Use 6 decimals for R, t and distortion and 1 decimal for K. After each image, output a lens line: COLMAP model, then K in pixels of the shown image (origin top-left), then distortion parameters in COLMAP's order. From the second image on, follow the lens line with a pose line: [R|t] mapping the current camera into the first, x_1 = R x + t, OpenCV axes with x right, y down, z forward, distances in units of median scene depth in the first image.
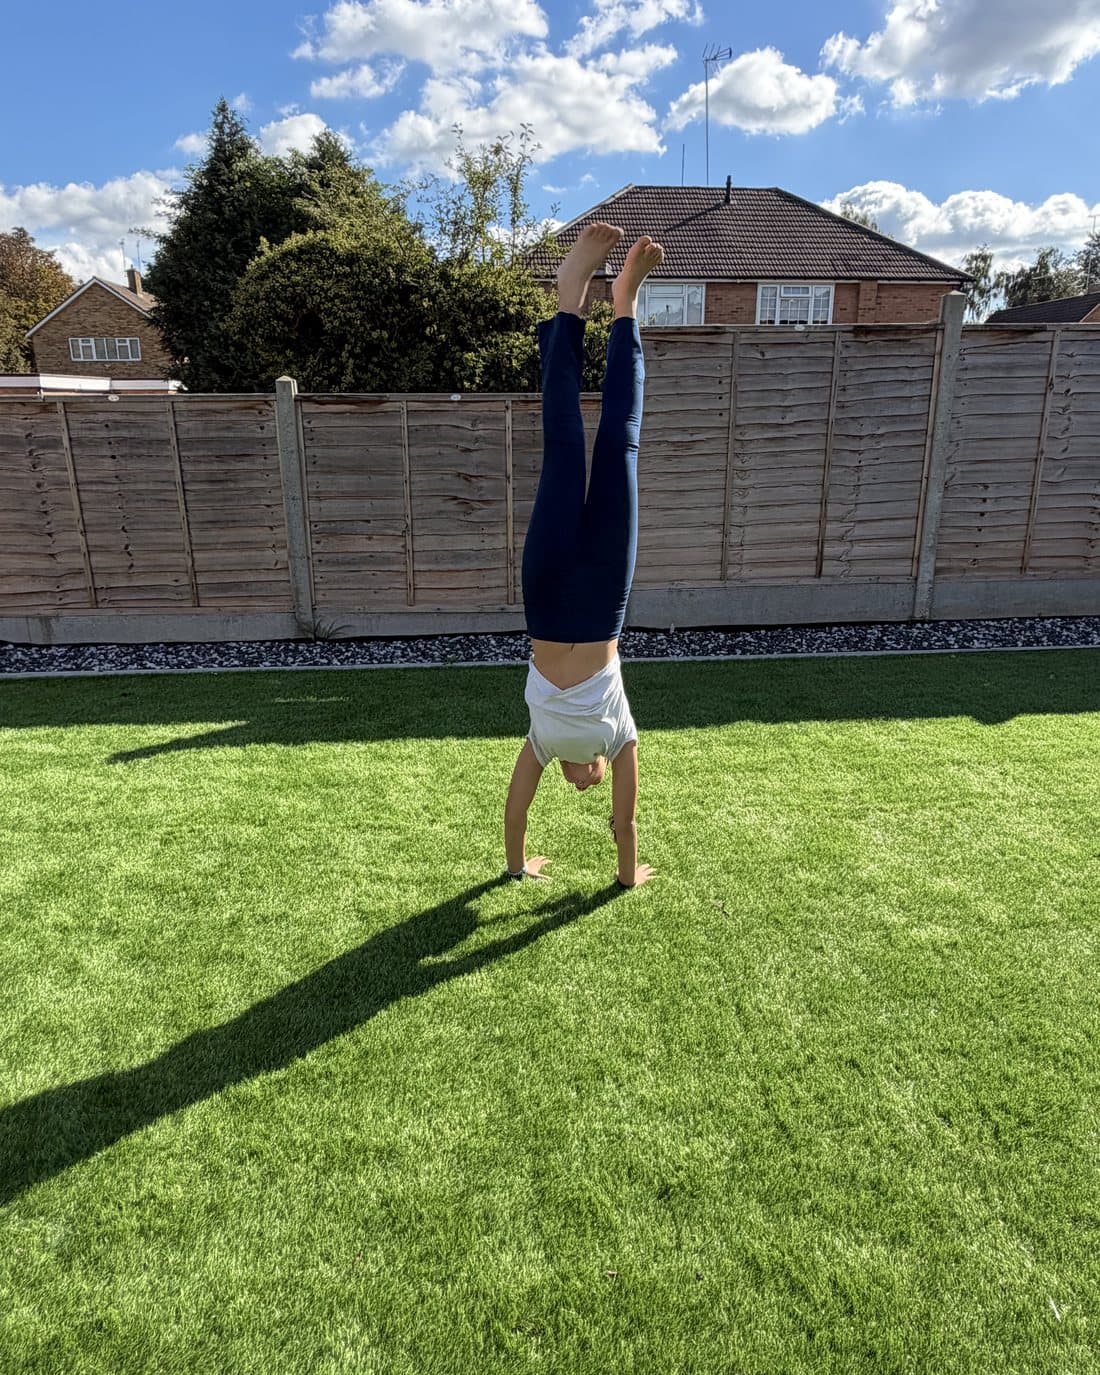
lens RADIAL K [[989.4, 0, 546.5], [0, 989.4, 696.6], [0, 0, 1]] dist [0.007664, -0.008869]
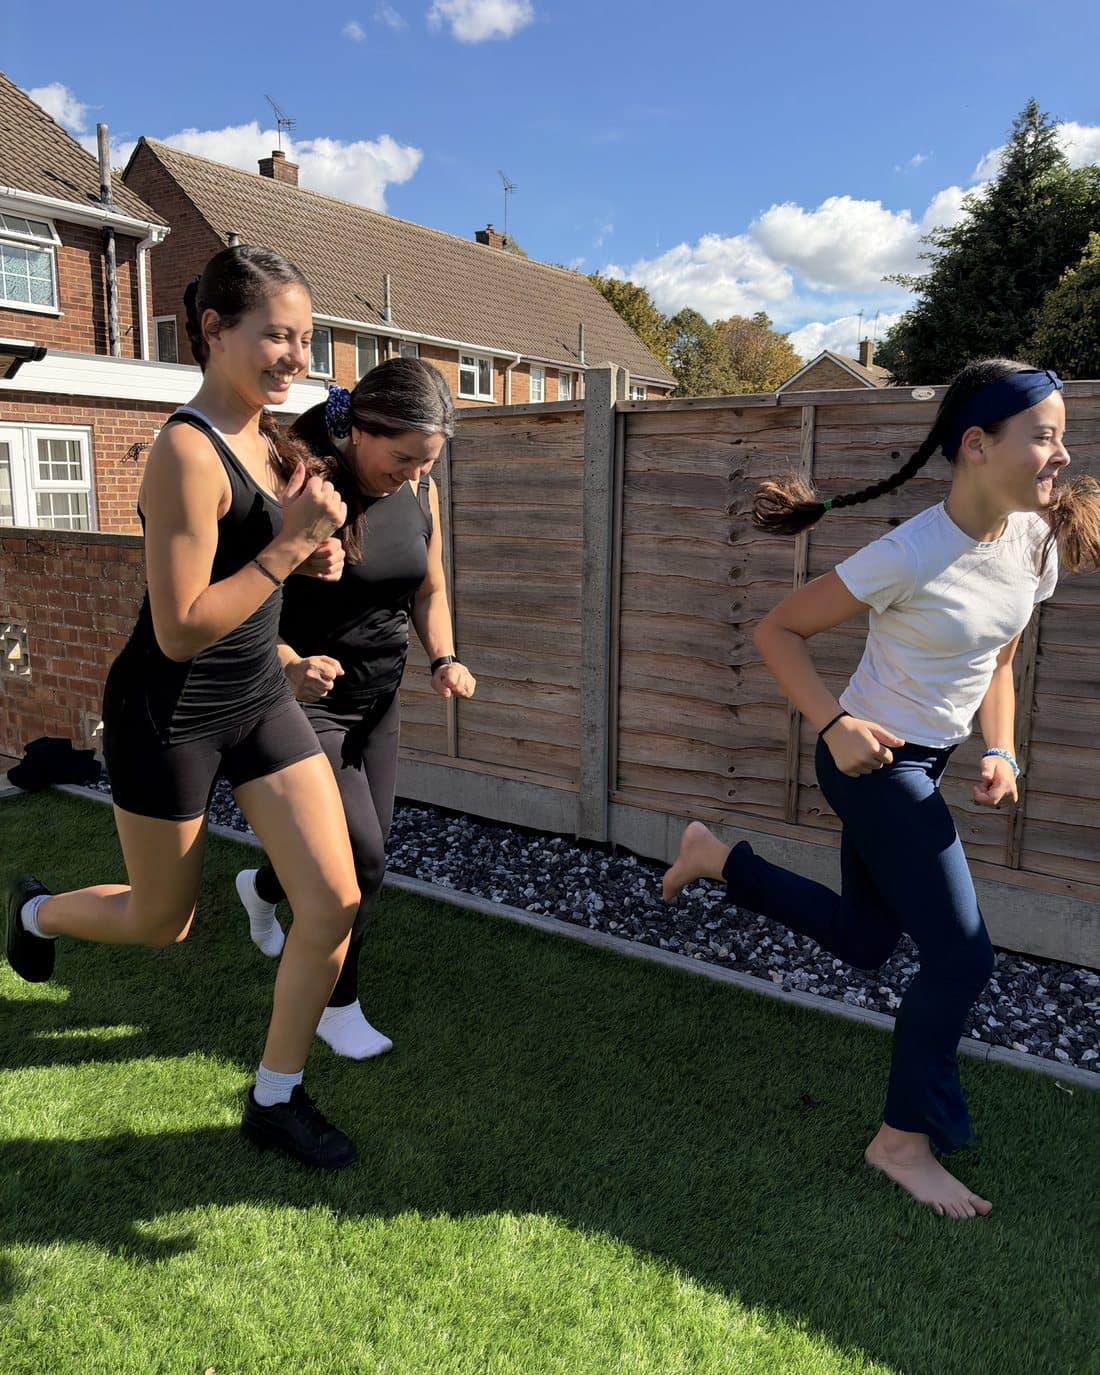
lens RADIAL K [[989.4, 0, 544.1], [0, 989.4, 684.2], [0, 0, 1]] dist [0.007664, -0.008869]
pose [[0.794528, 0.132283, -0.592644, -0.106316], [-0.189627, 0.981225, -0.035206, -0.045641], [0.576860, 0.140354, 0.804694, 0.204835]]
